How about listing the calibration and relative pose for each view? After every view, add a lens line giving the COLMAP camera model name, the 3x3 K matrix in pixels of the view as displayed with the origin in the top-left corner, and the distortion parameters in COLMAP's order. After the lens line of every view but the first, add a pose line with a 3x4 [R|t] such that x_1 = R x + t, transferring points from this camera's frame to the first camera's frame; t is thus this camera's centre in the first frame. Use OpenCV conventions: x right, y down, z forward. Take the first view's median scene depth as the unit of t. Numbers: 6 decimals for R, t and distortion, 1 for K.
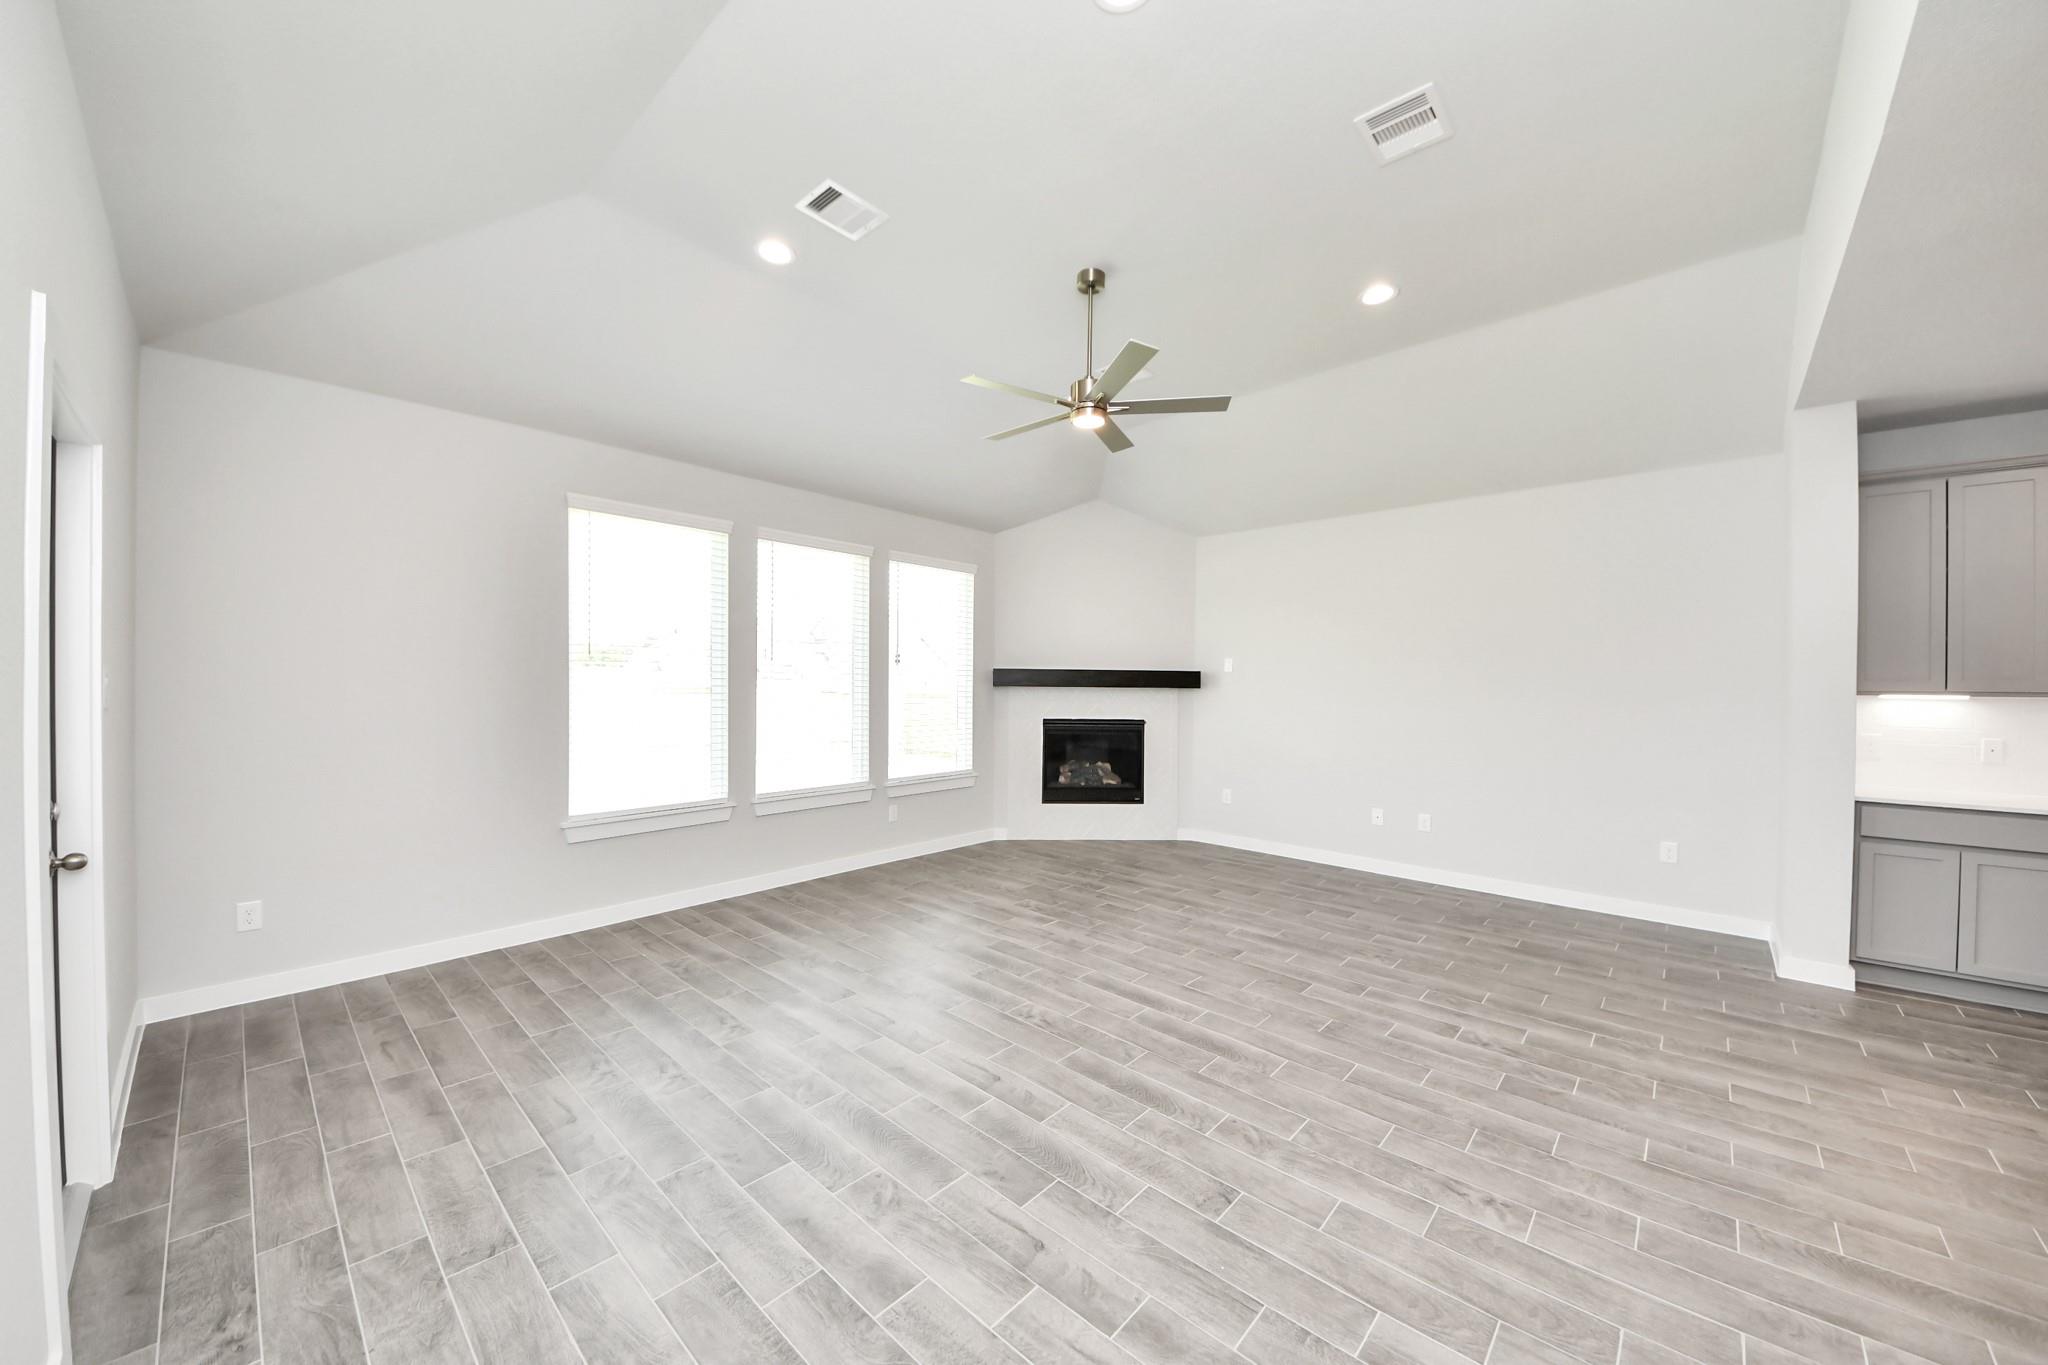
lens RADIAL K [[730.7, 0, 1020.6], [0, 730.7, 675.4], [0, 0, 1]] dist [0.031507, -0.016705]
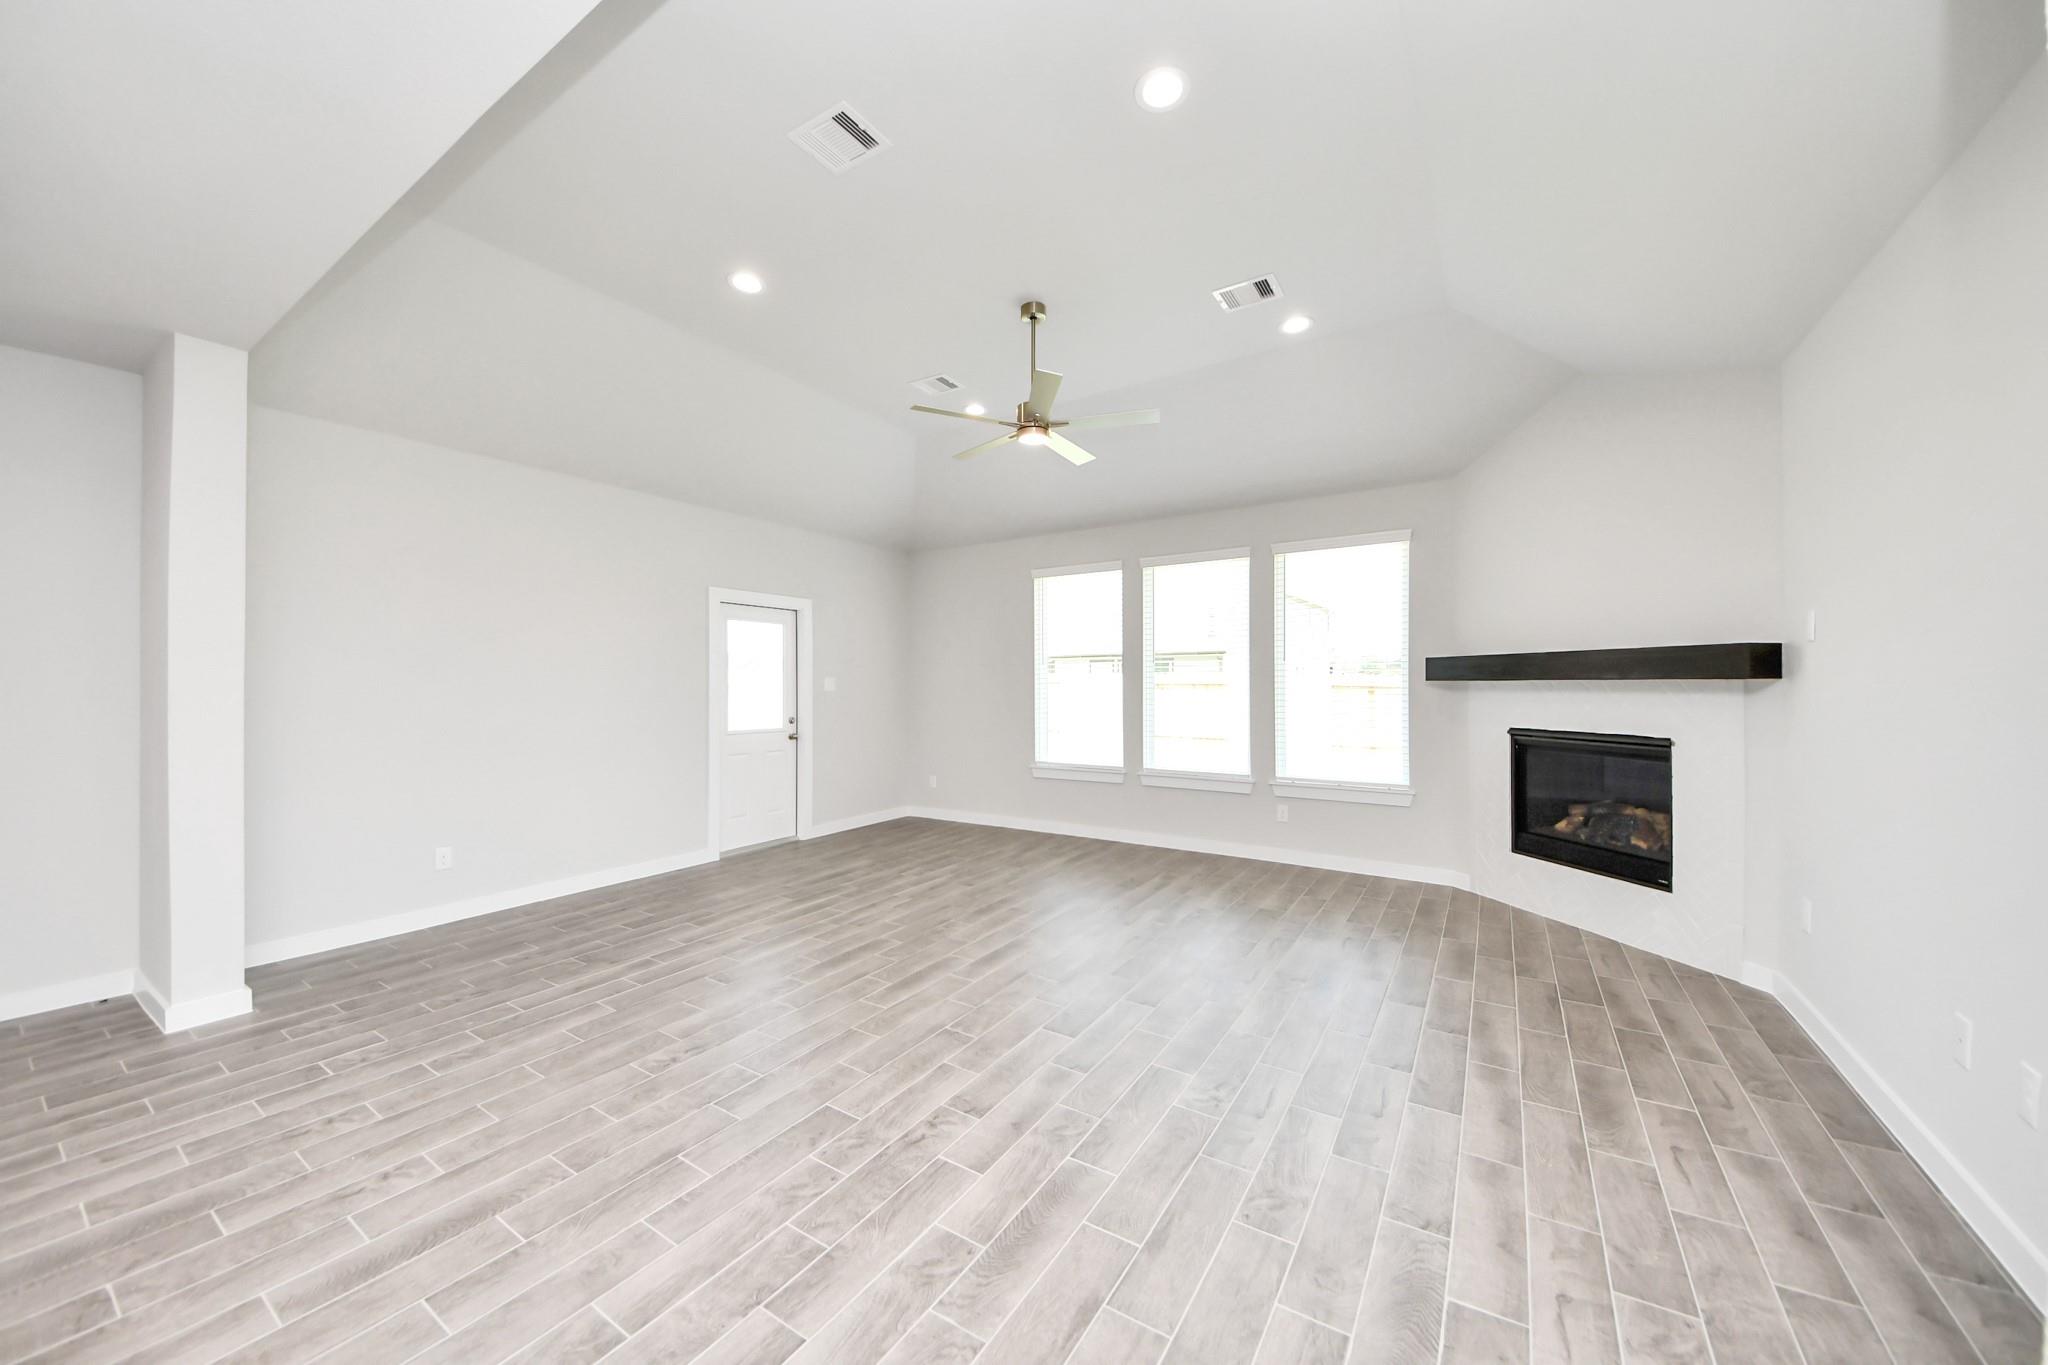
lens RADIAL K [[704.1, 0, 996.8], [0, 704.1, 677.7], [0, 0, 1]] dist [-0.000582, -0.000123]
pose [[0.166916, -0.020849, -0.985751, 1.056298], [0.007444, 0.999775, -0.019886, 0.038396], [0.985943, -0.004019, 0.167034, 0.730086]]
